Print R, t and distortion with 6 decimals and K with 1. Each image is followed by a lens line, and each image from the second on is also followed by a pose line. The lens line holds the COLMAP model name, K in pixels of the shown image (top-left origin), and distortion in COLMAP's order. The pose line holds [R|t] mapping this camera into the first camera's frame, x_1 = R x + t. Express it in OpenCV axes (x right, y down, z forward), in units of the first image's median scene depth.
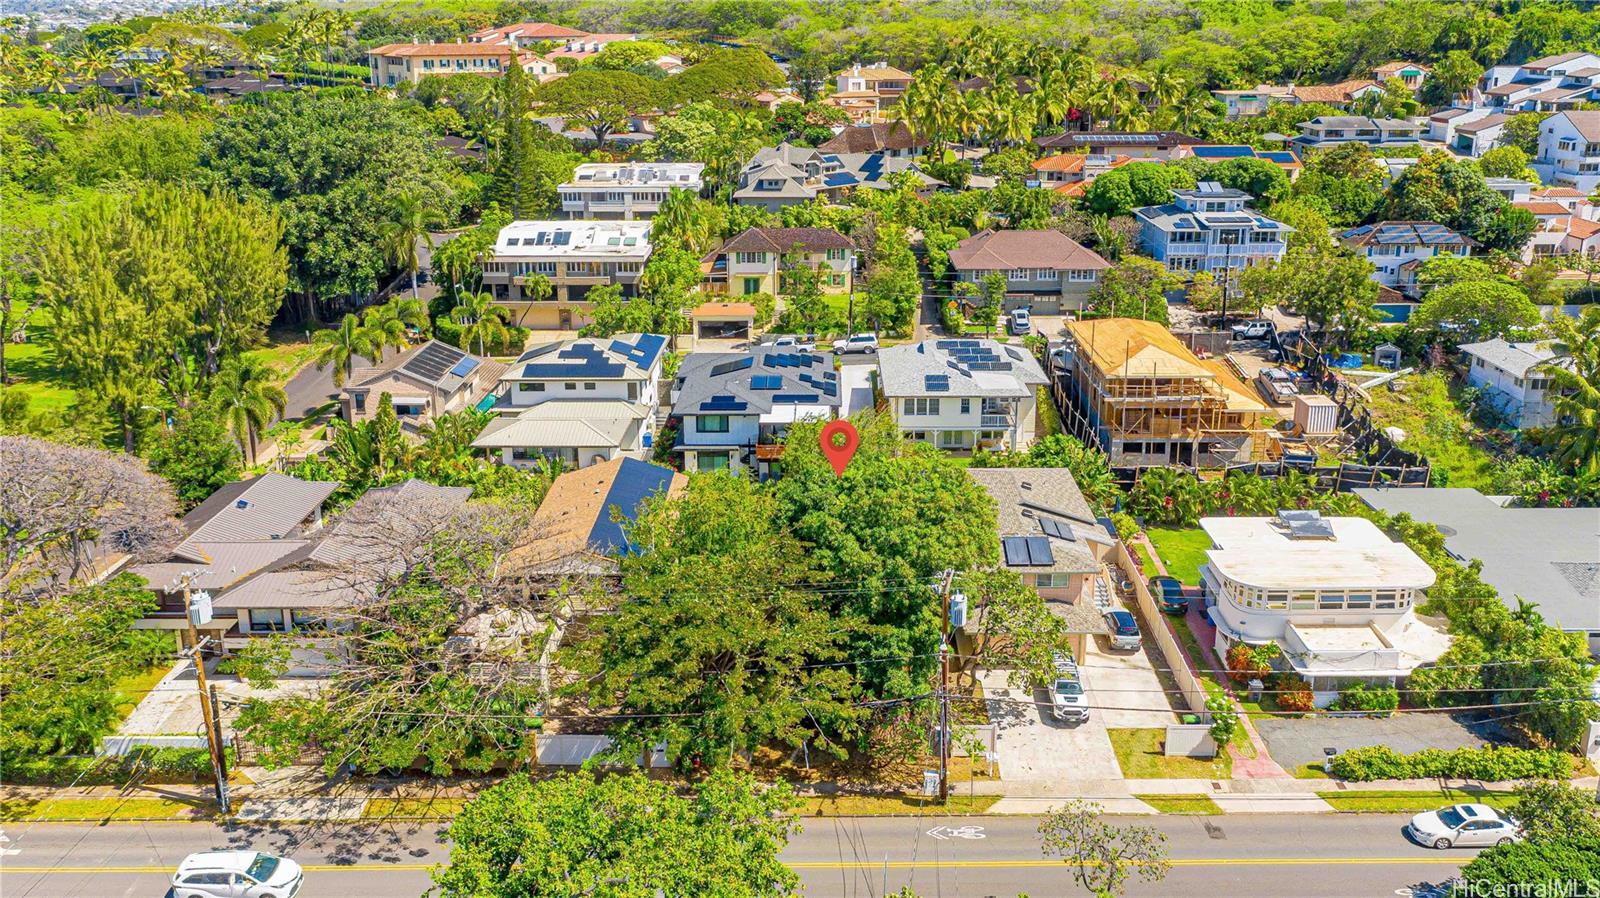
lens RADIAL K [[1313.4, 0, 848.8], [0, 1313.4, 349.2], [0, 0, 1]] dist [-0.037698, 0.111847]
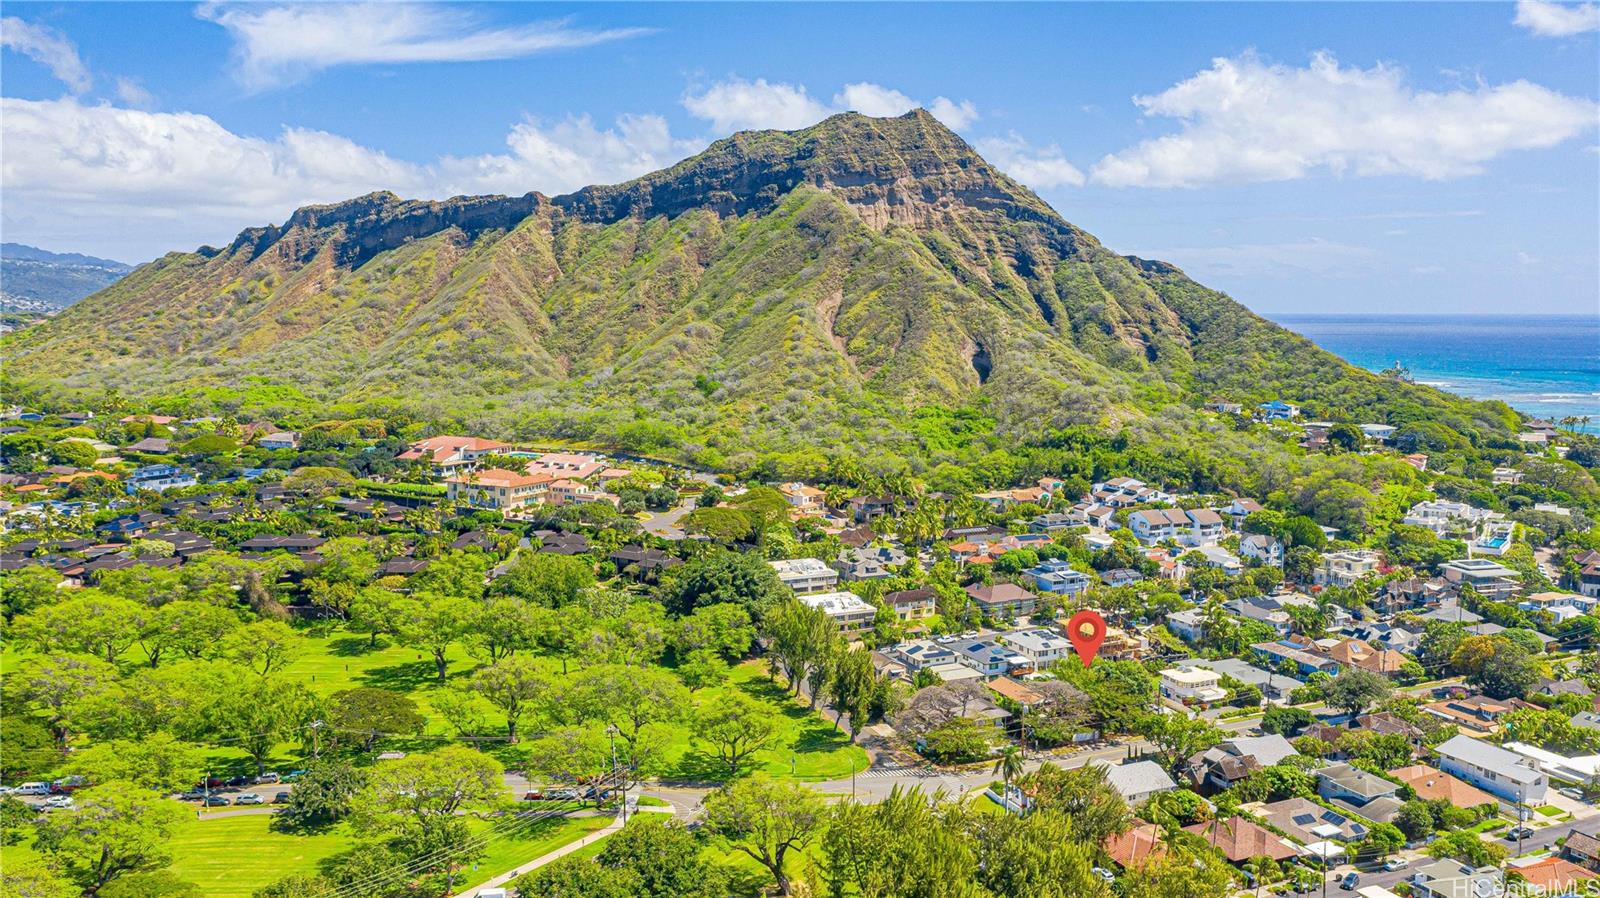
lens RADIAL K [[1297.5, 0, 832.7], [0, 1297.5, 450.3], [0, 0, 1]] dist [-0.029868, 0.079610]
pose [[0.905208, -0.042422, 0.422845, -1.305929], [0.095412, 0.989891, -0.104942, -0.123266], [-0.414119, 0.135339, 0.900105, -1.262668]]
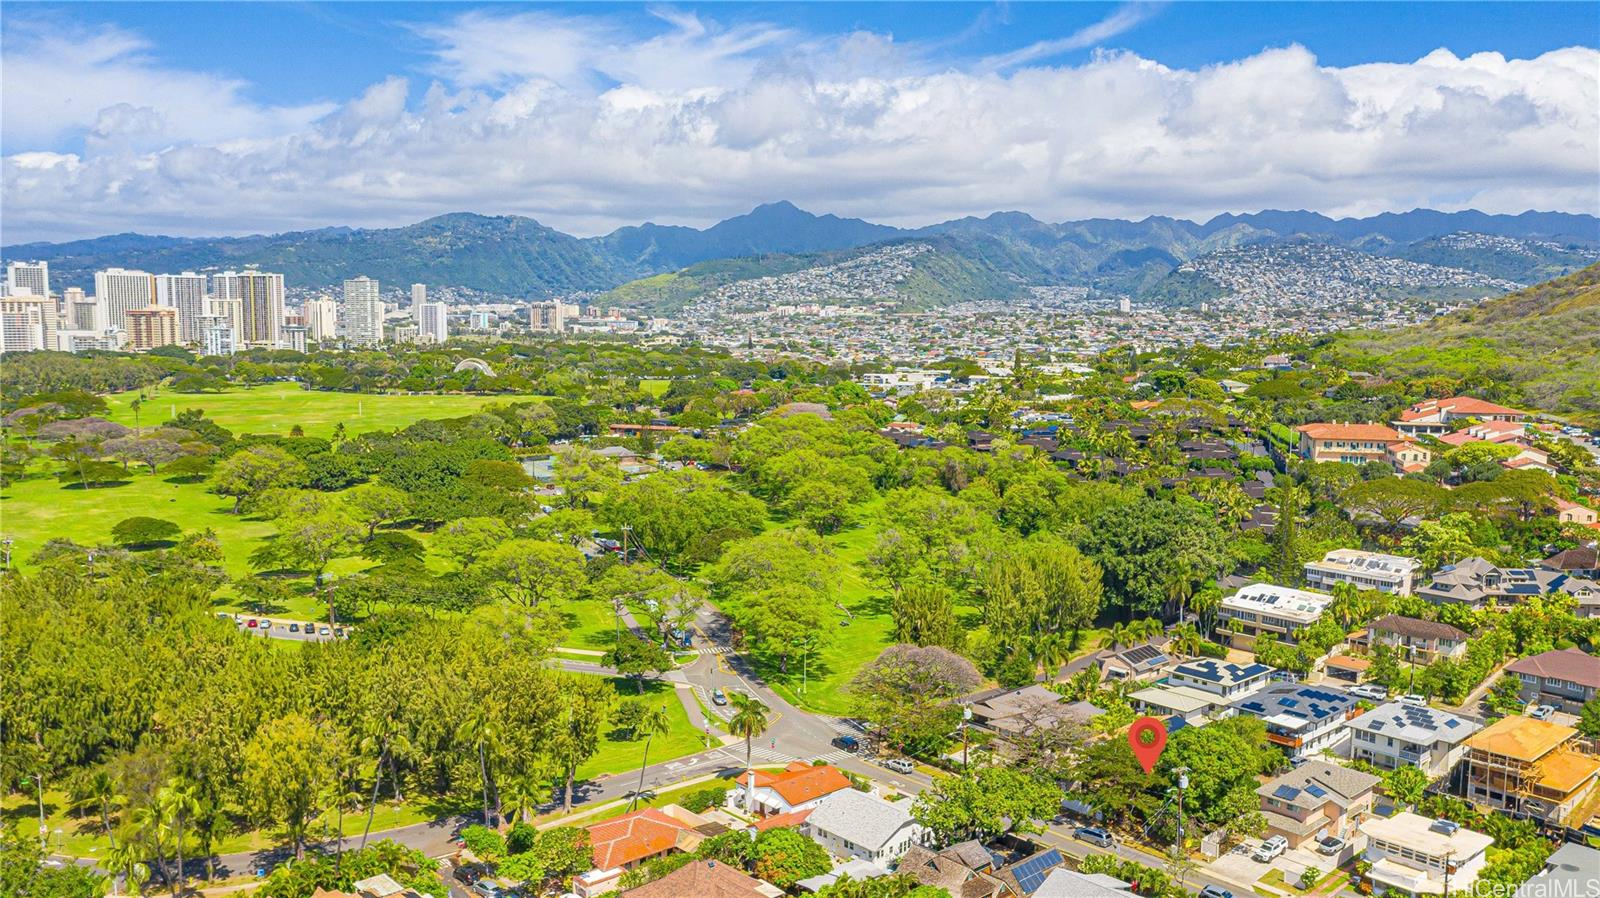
lens RADIAL K [[1305.5, 0, 783.7], [0, 1305.5, 449.3], [0, 0, 1]] dist [0.007367, 0.046419]
pose [[0.663561, 0.090693, -0.742605, 0.643982], [-0.187490, 0.981107, -0.047712, -0.082936], [0.724248, 0.170890, 0.668028, -0.658772]]
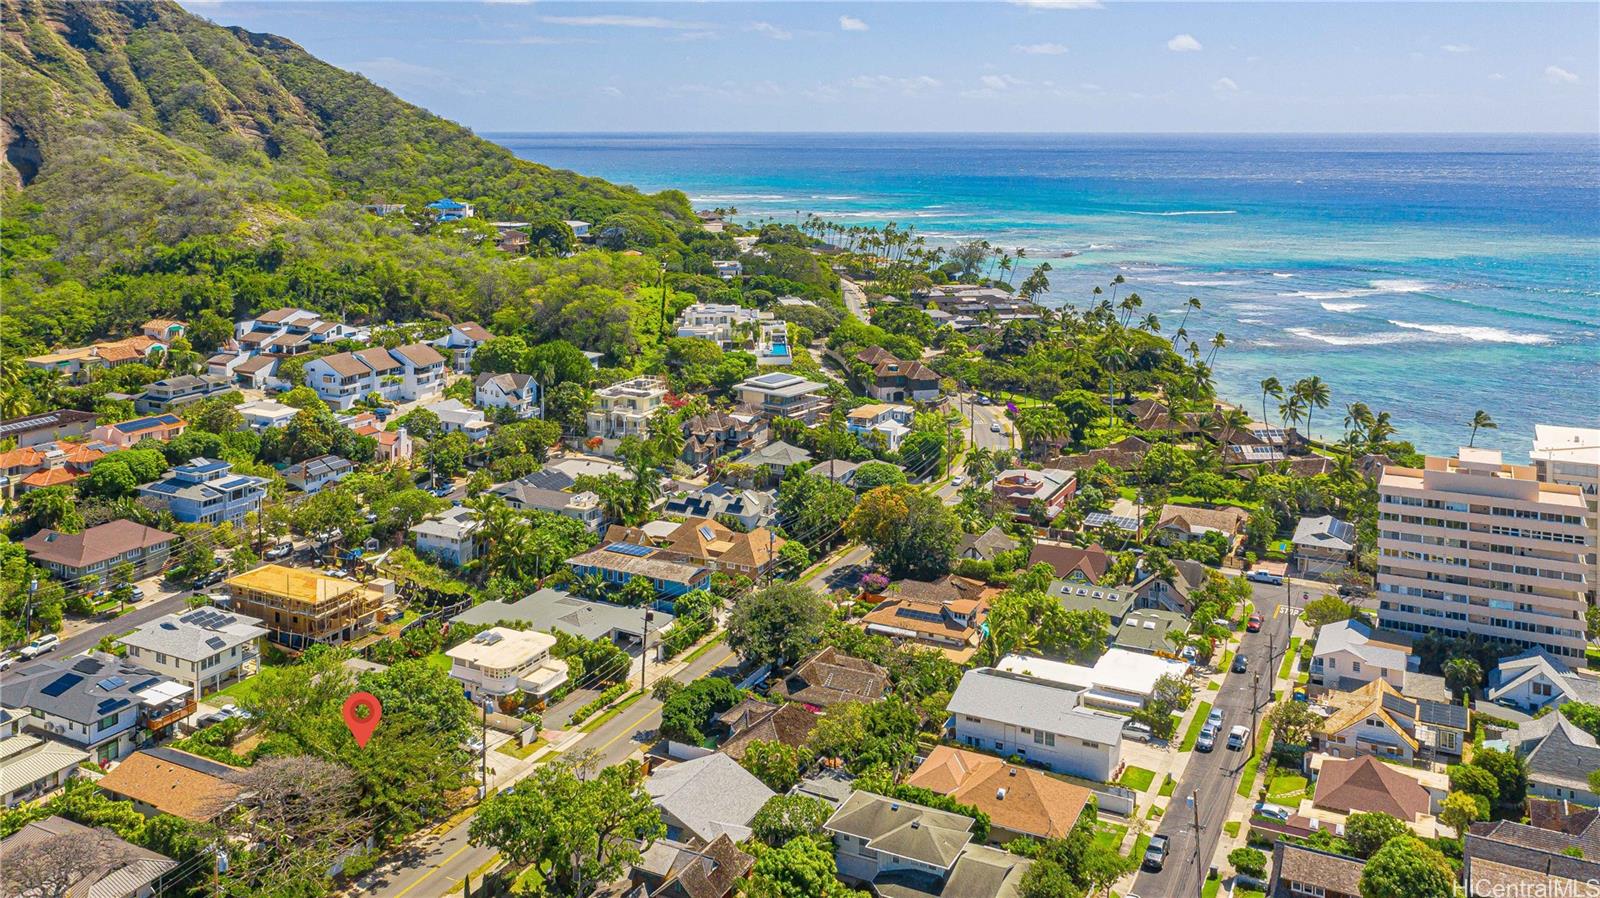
lens RADIAL K [[1306.6, 0, 795.9], [0, 1306.6, 160.5], [0, 0, 1]] dist [0.009578, -0.001945]
pose [[0.455737, -0.018543, 0.889922, -0.803415], [0.206550, 0.974696, -0.085467, -0.209055], [-0.865818, 0.222764, 0.448035, -0.363831]]
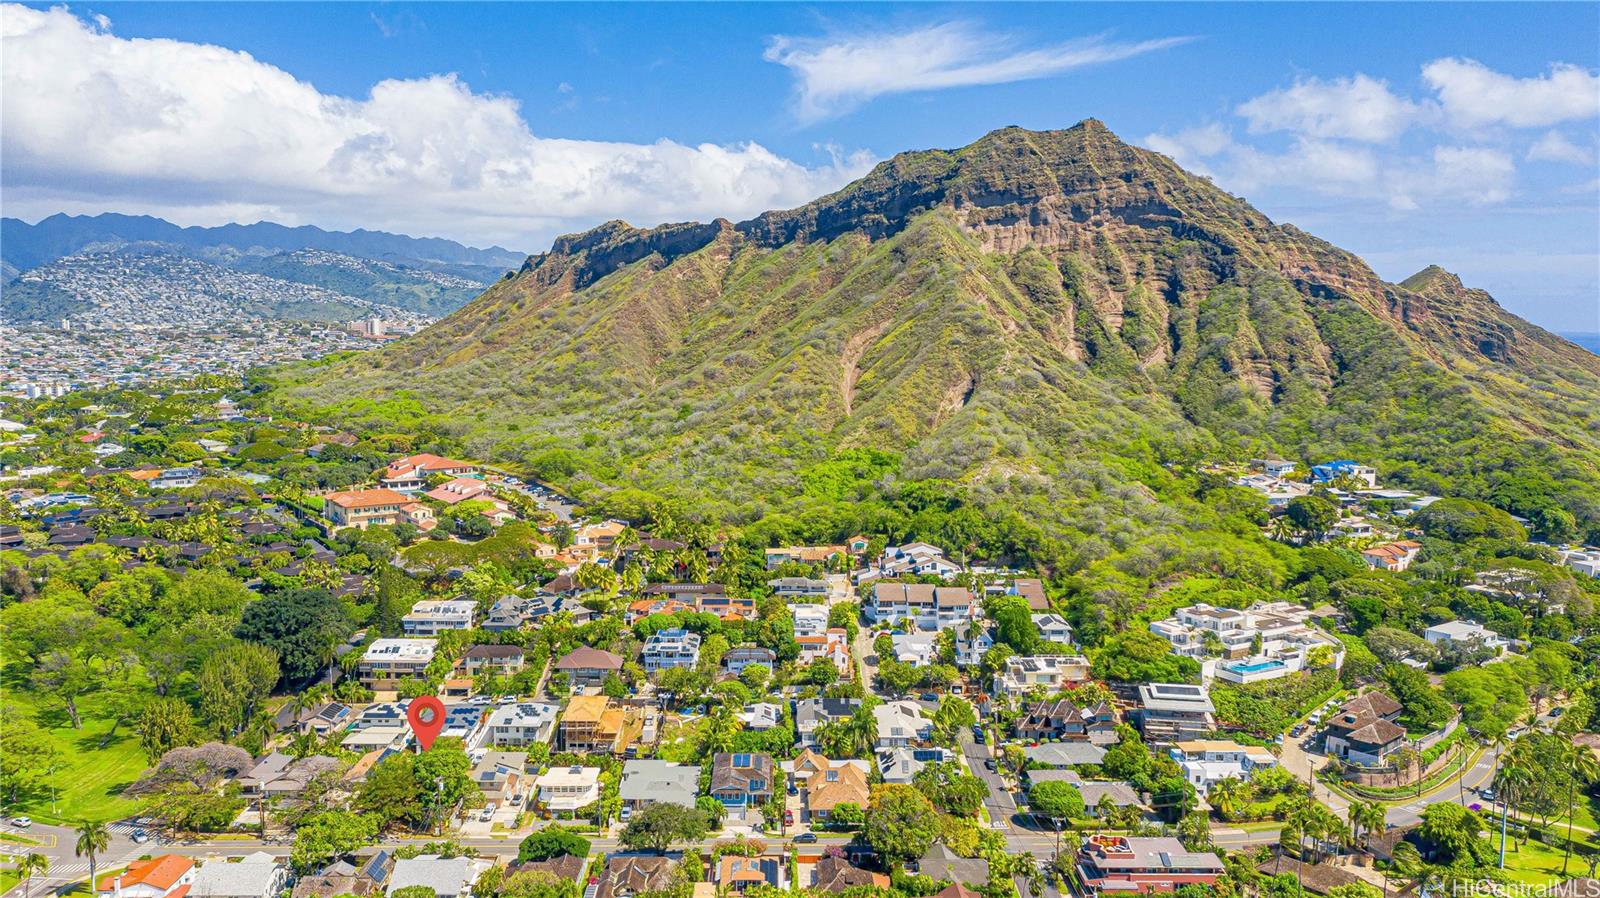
lens RADIAL K [[1297.5, 0, 832.7], [0, 1297.5, 450.3], [0, 0, 1]] dist [-0.029868, 0.079610]
pose [[0.999699, 0.011199, 0.021844, 0.551445], [-0.008177, 0.990969, -0.133845, -0.146741], [-0.023146, 0.133626, 0.990761, -1.476188]]
